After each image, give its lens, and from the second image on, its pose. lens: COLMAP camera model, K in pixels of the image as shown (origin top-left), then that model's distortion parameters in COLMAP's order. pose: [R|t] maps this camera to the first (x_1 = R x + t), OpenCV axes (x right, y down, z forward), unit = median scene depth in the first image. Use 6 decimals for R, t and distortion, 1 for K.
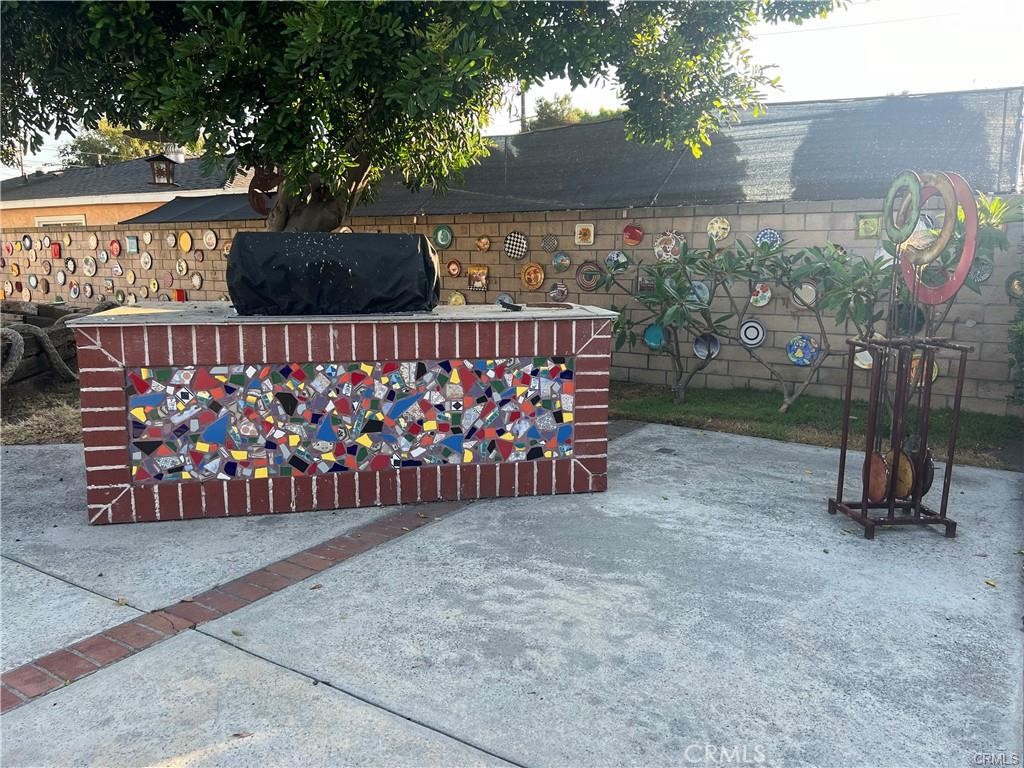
lens RADIAL K [[764.0, 0, 510.2], [0, 764.0, 382.4], [0, 0, 1]] dist [0.014402, 0.001397]
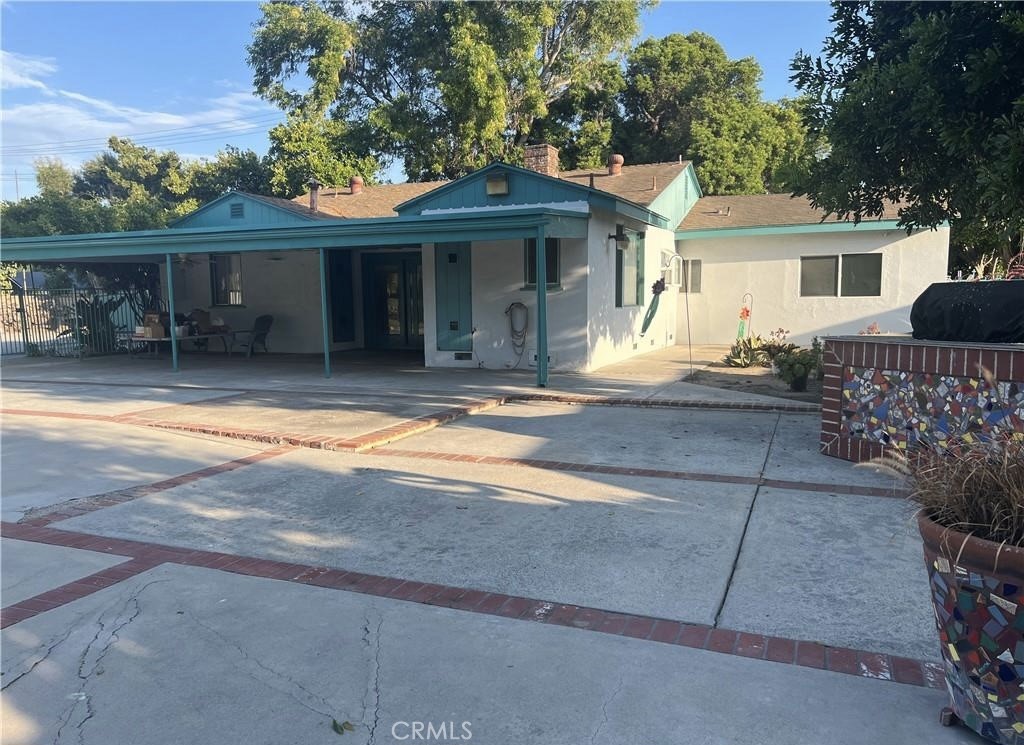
lens RADIAL K [[762.5, 0, 511.1], [0, 762.5, 374.7], [0, 0, 1]] dist [-0.001746, -0.004818]
pose [[0.178354, 0.093895, -0.979476, 0.982101], [-0.145952, 0.986949, 0.068035, -0.005771], [0.973082, 0.130822, 0.189730, -0.035971]]
